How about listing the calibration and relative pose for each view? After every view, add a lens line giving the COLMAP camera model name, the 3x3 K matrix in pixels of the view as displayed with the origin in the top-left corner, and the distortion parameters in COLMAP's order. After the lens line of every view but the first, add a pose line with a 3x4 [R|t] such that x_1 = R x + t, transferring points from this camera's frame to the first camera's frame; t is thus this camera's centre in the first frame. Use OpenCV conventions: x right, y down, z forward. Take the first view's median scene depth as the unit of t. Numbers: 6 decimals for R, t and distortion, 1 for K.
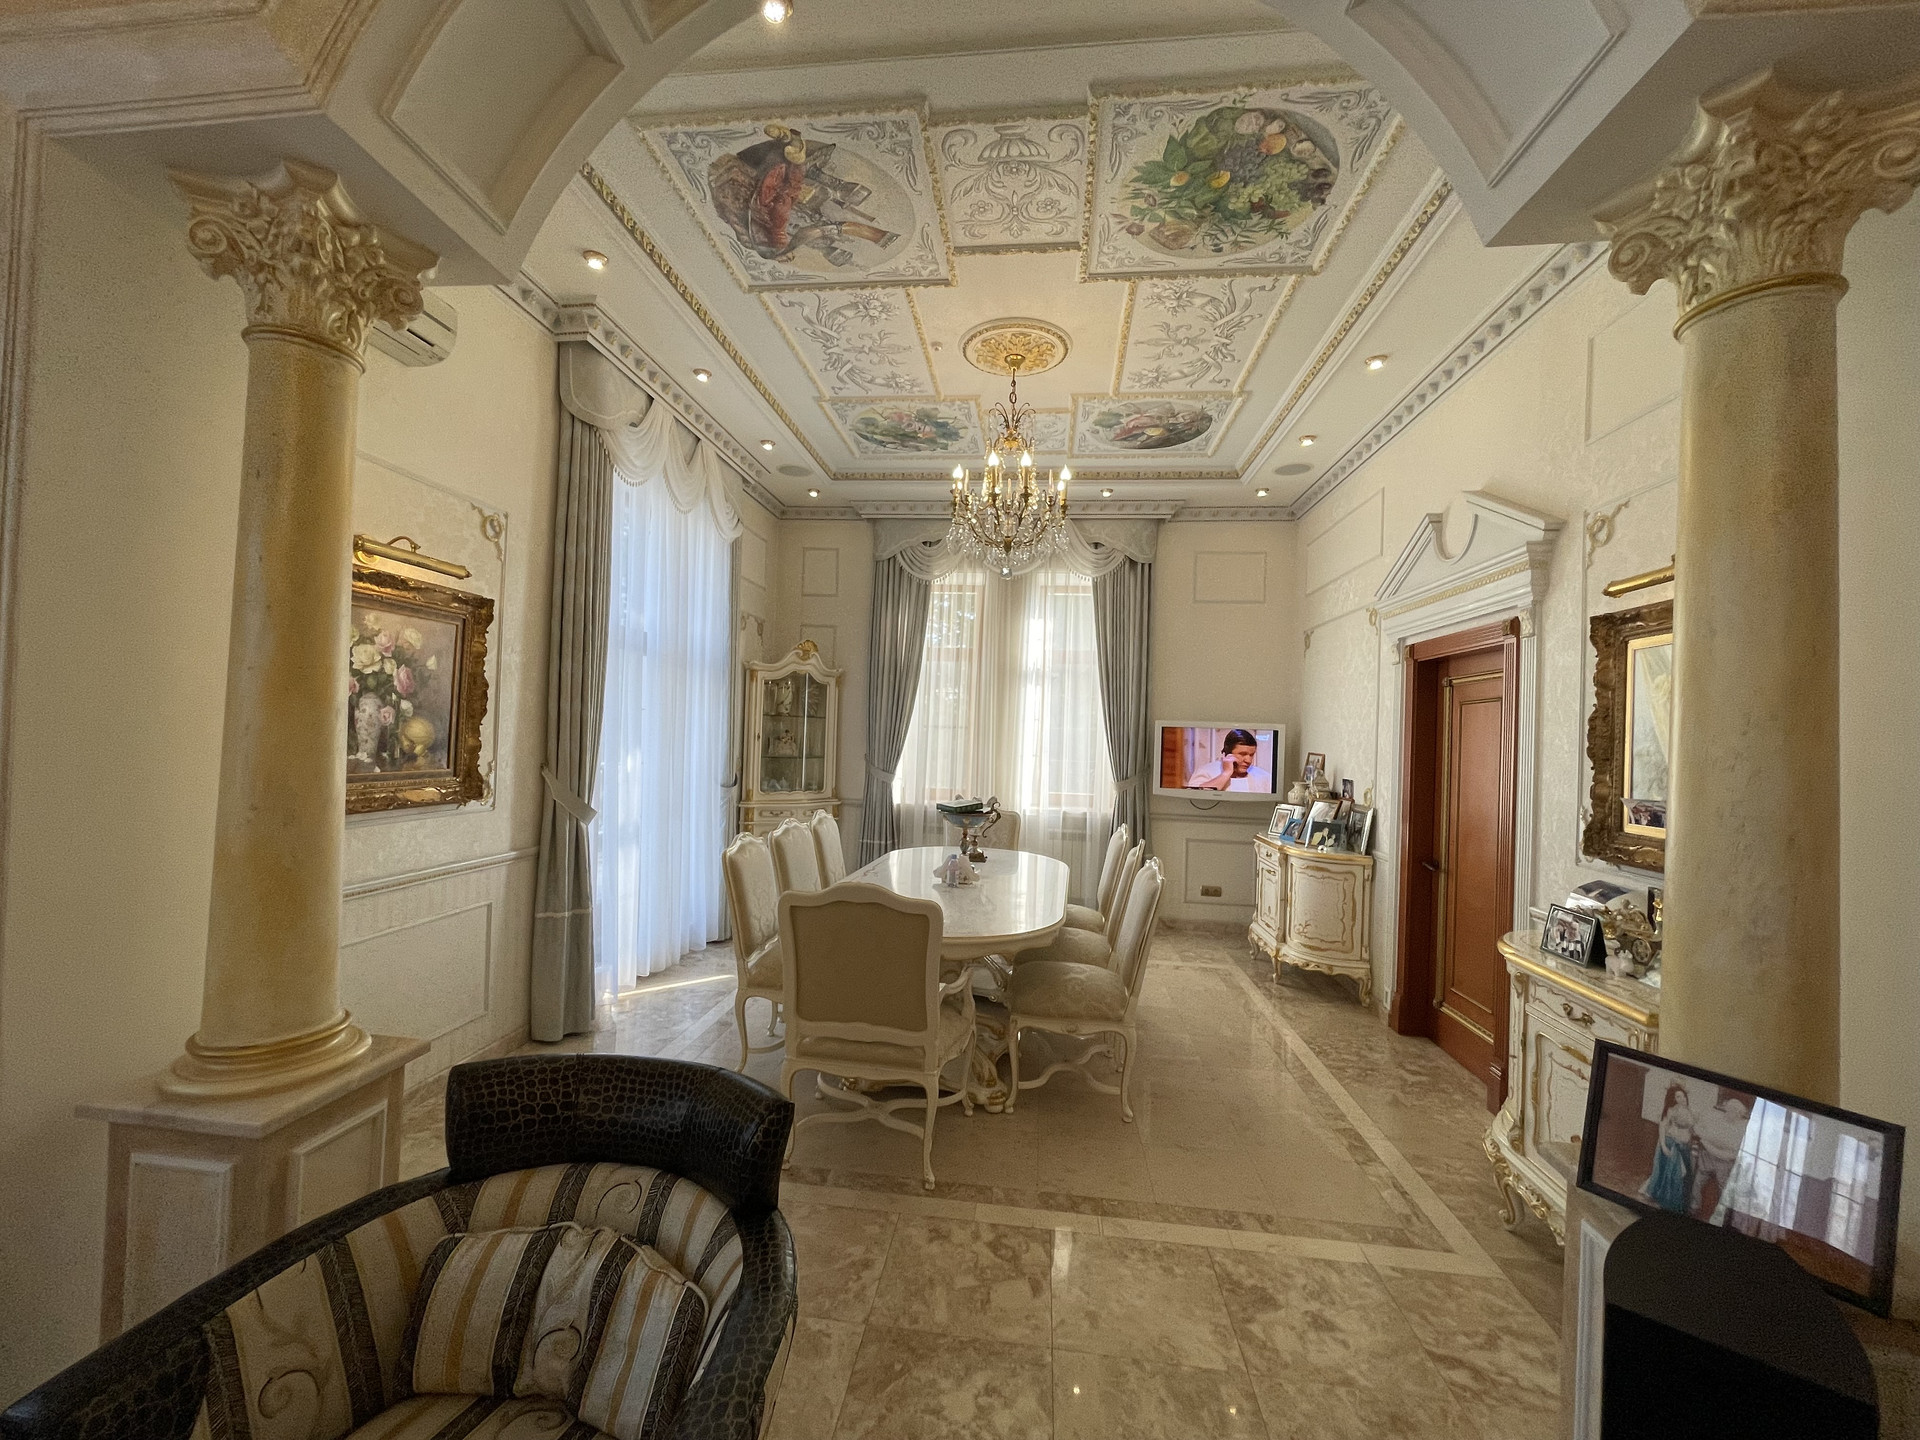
lens RADIAL K [[776.1, 0, 956.1], [0, 776.1, 727.2], [0, 0, 1]] dist [0.000117, 0.000042]
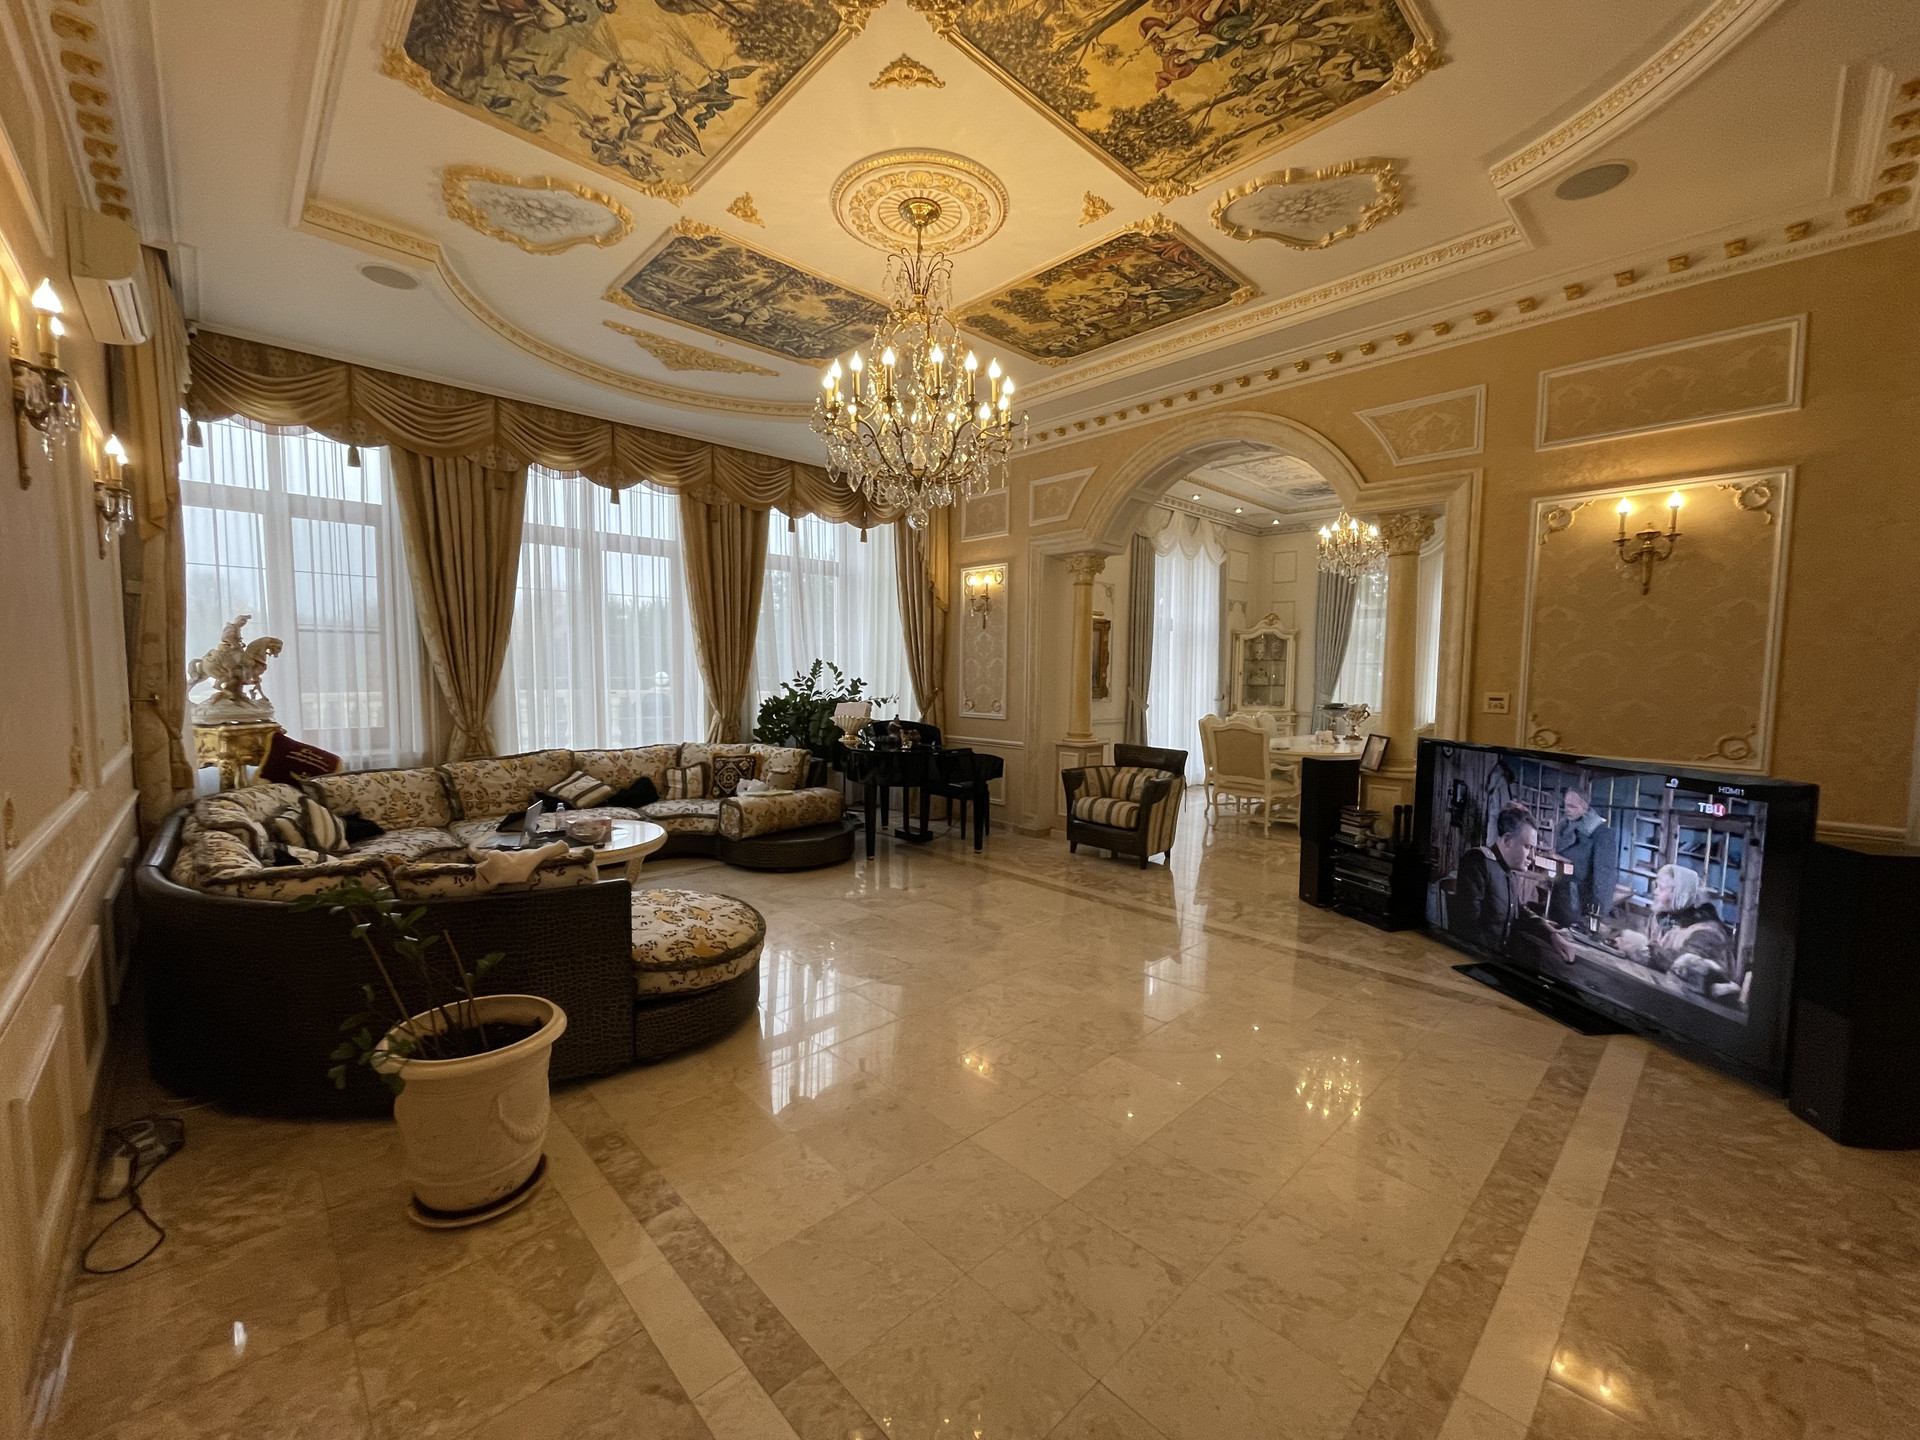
lens RADIAL K [[776.1, 0, 956.1], [0, 776.1, 727.2], [0, 0, 1]] dist [0.000117, 0.000042]
pose [[0.769238, 0.019892, -0.638652, 0.569034], [0.024522, 0.997860, 0.060616, 0.019035], [0.638491, -0.062289, 0.767104, -1.140398]]
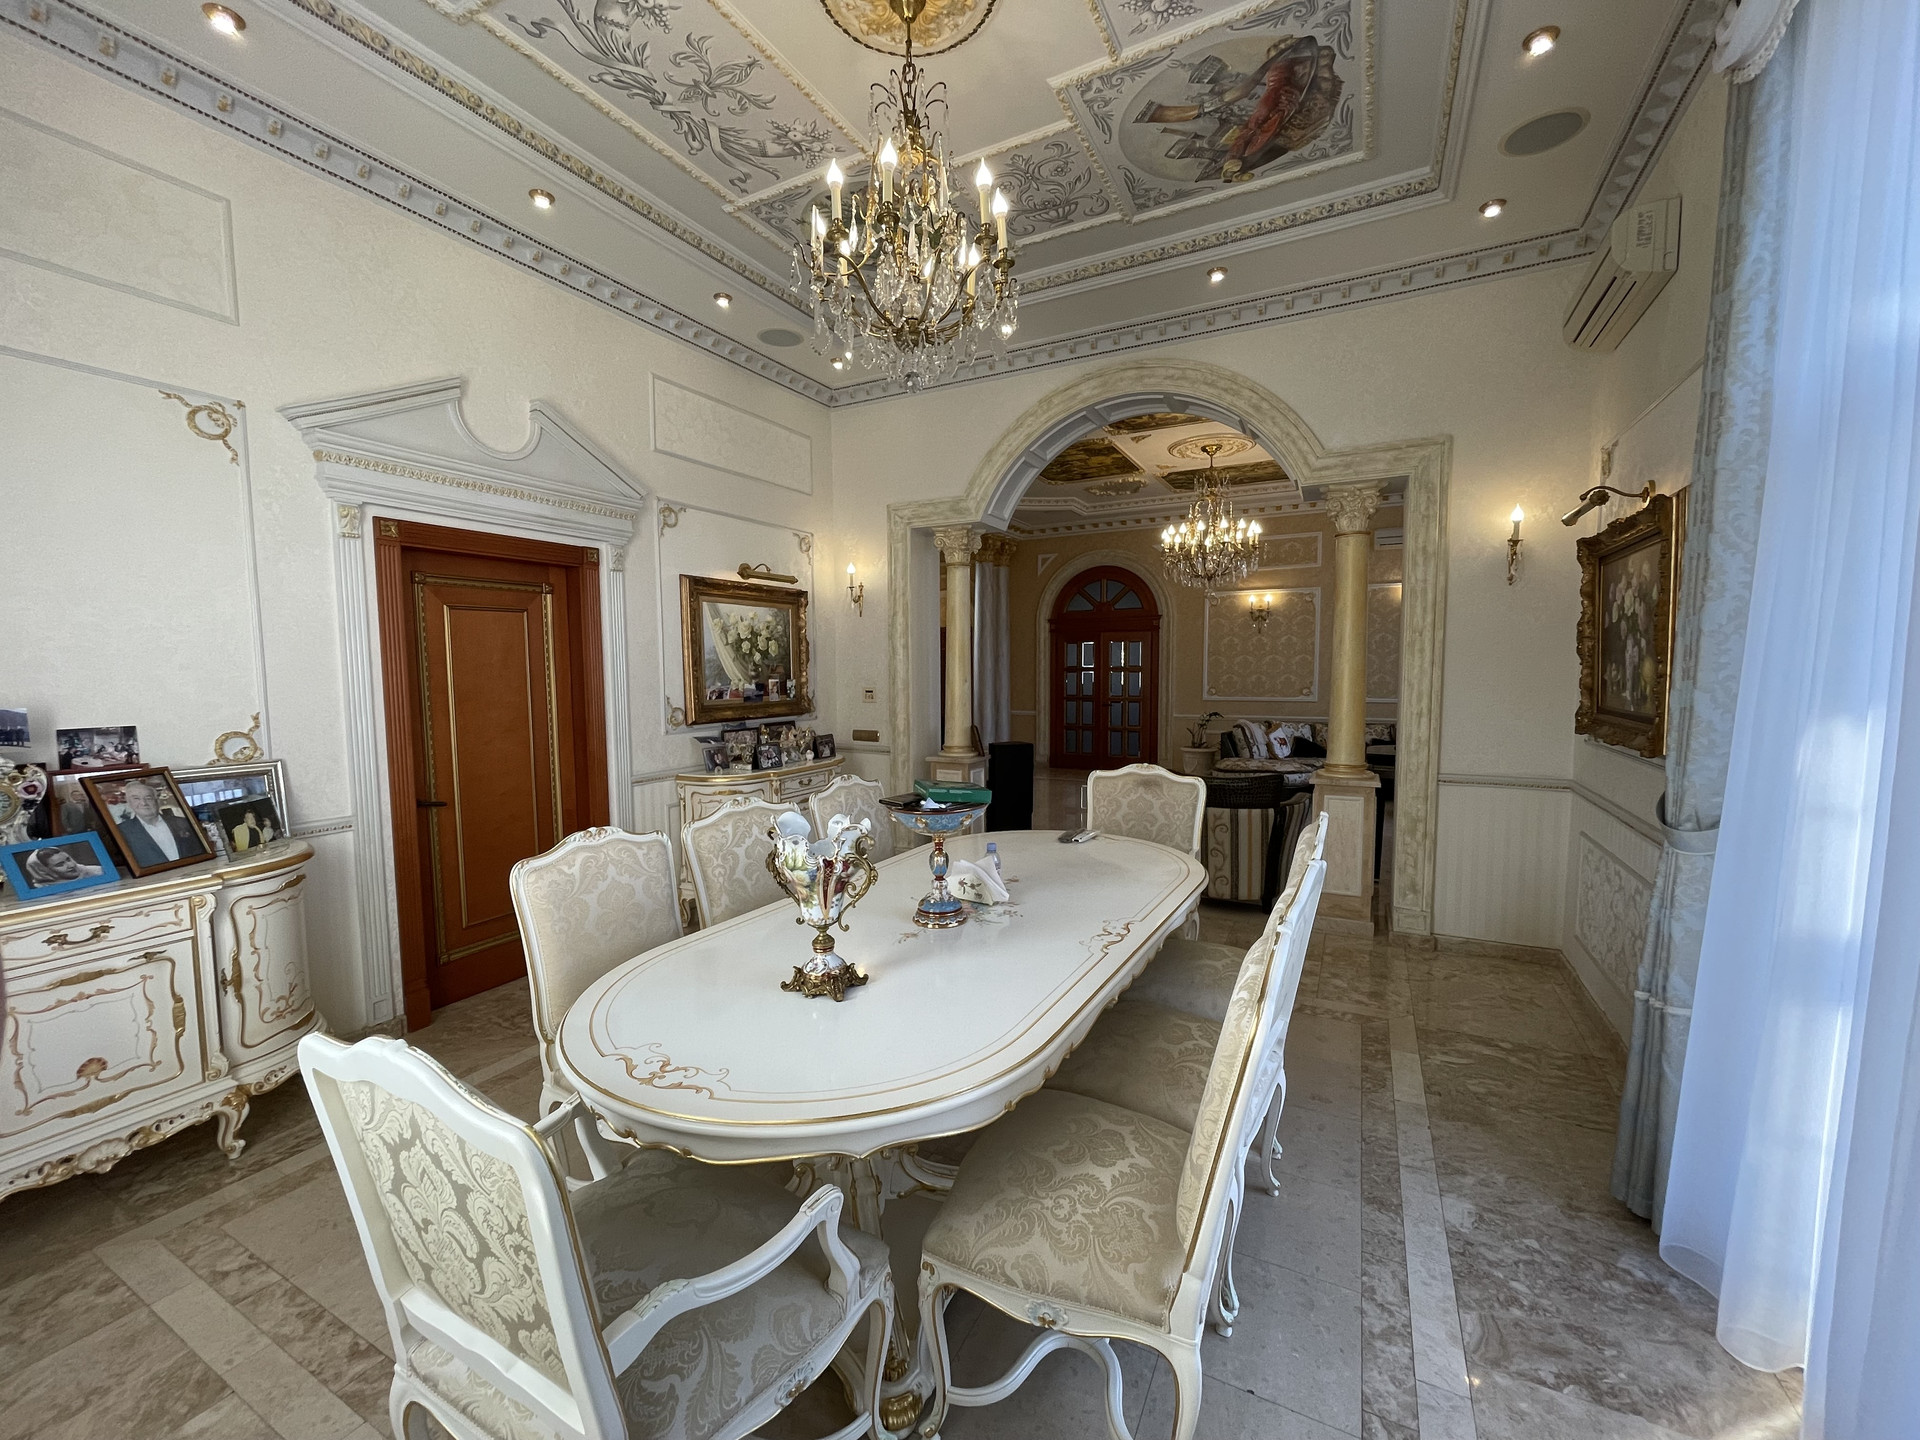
lens RADIAL K [[776.1, 0, 956.1], [0, 776.1, 727.2], [0, 0, 1]] dist [0.000117, 0.000042]
pose [[-0.931335, -0.057481, 0.359599, -0.214000], [-0.030969, 0.996389, 0.079063, 0.017330], [-0.362844, 0.062498, -0.929752, 1.699014]]
